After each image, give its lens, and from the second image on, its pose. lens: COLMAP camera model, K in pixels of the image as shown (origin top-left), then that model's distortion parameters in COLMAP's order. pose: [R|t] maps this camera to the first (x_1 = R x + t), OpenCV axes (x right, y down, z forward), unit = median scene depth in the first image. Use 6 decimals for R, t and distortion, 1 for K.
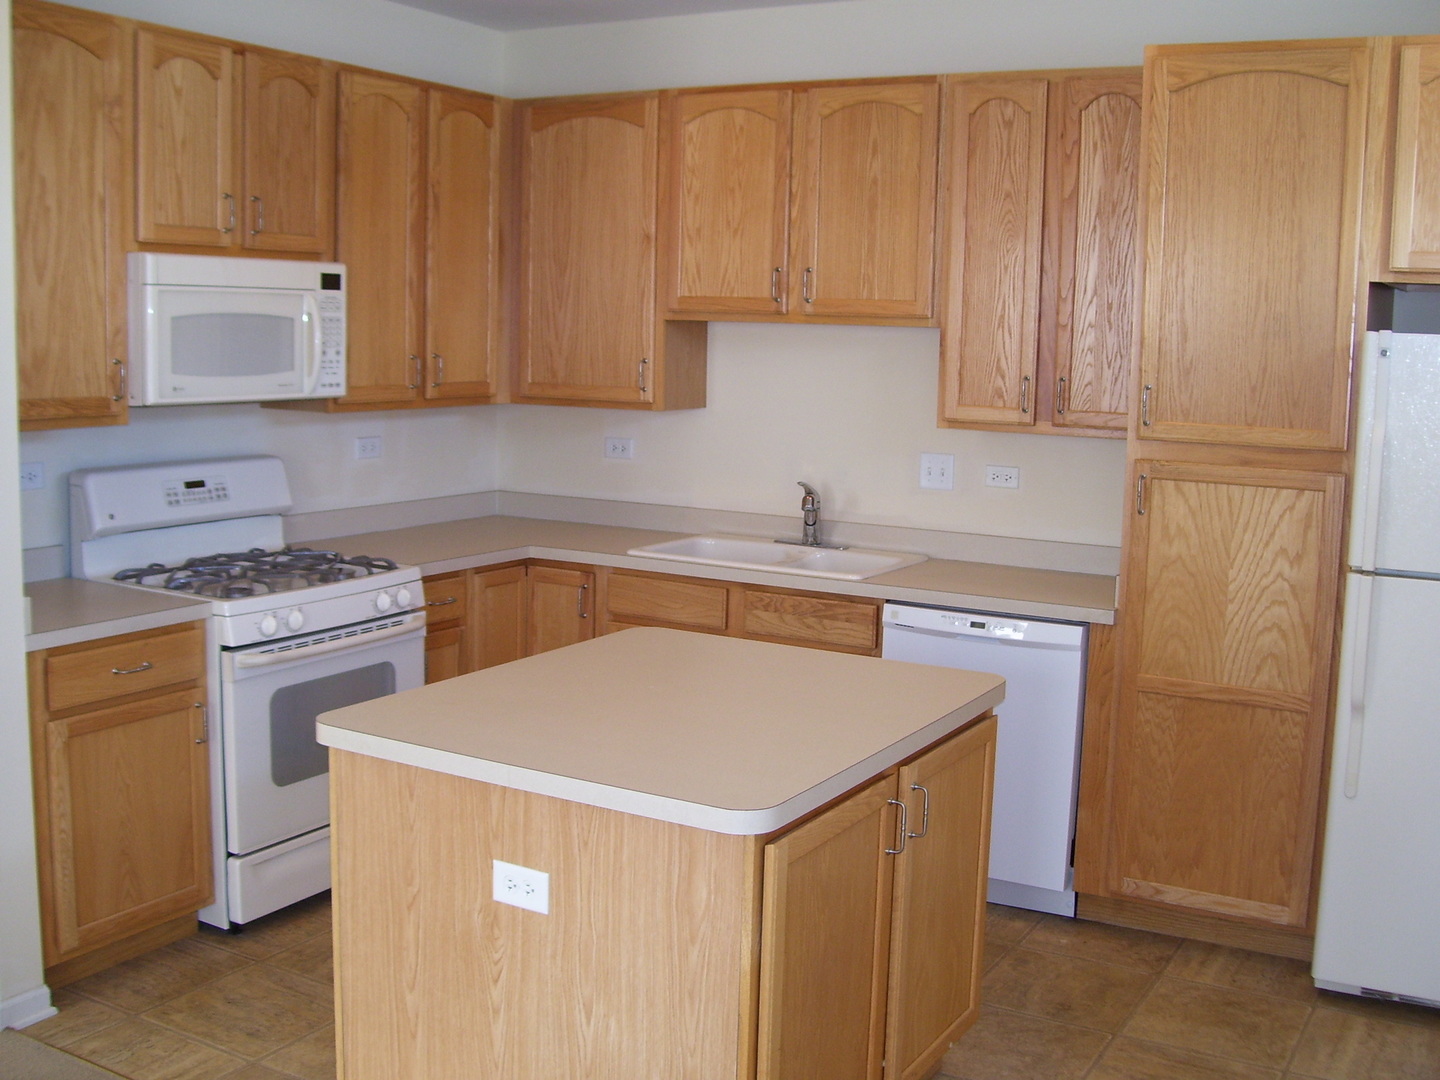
lens RADIAL K [[1549.4, 0, 754.8], [0, 1549.4, 537.7], [0, 0, 1]] dist [-0.192094, 0.156365]
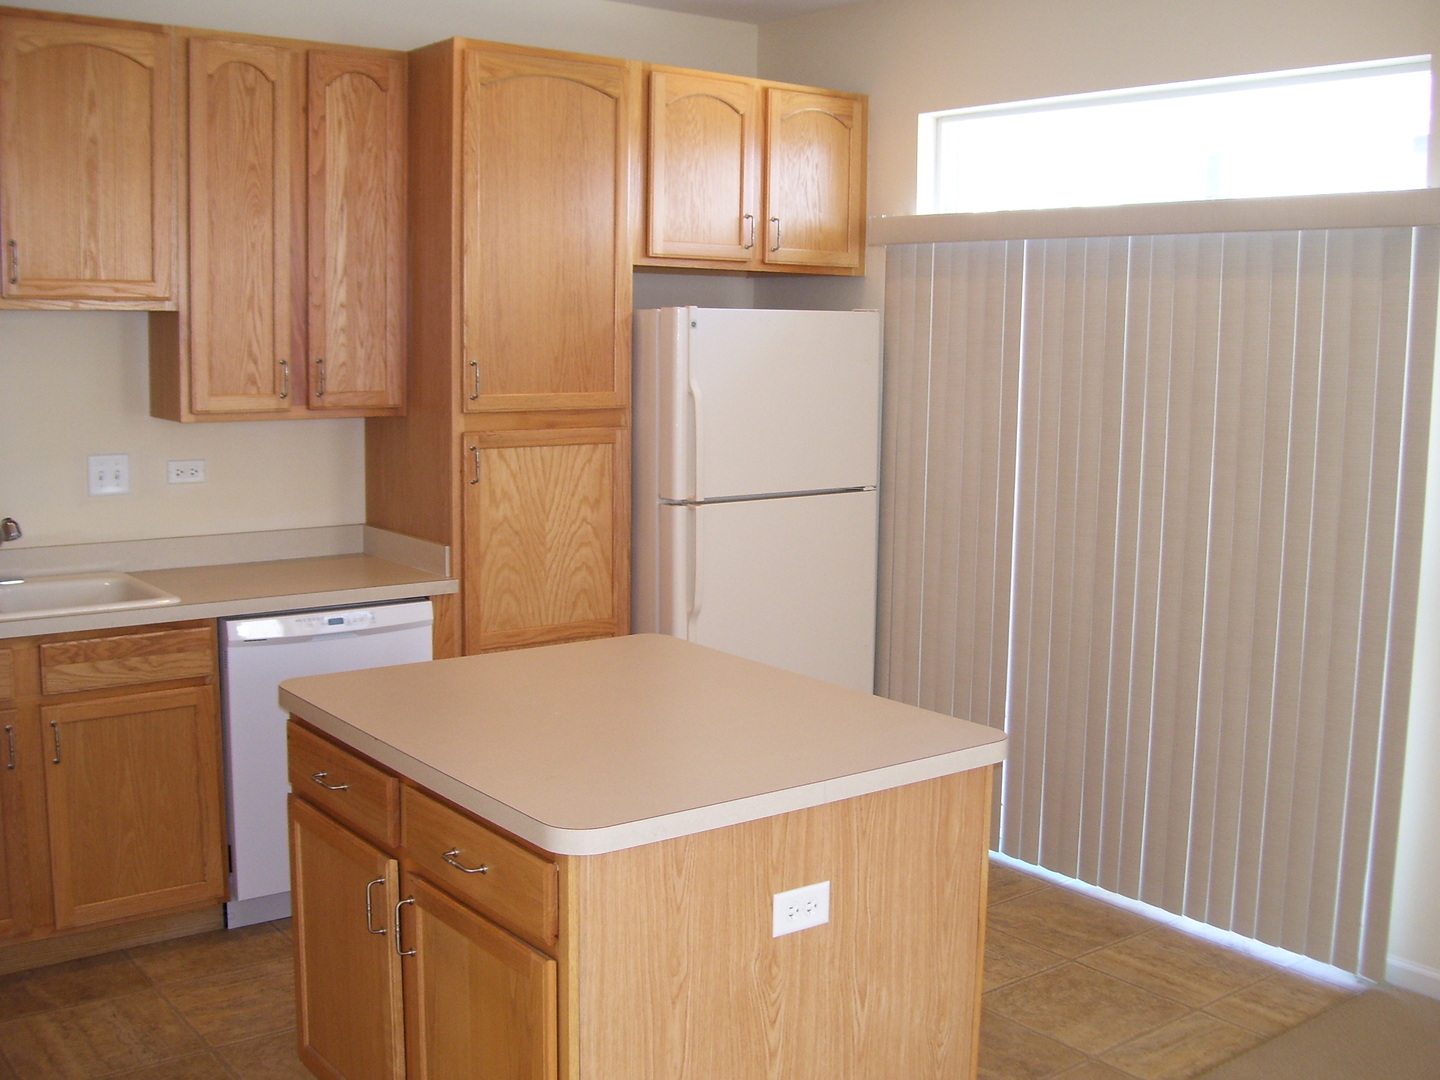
lens RADIAL K [[1549.4, 0, 754.8], [0, 1549.4, 537.7], [0, 0, 1]] dist [-0.192094, 0.156365]
pose [[0.384342, -0.143723, 0.911935, -0.661601], [0.116136, 0.987487, 0.106684, -0.070835], [-0.915857, 0.064905, 0.396224, 0.413002]]
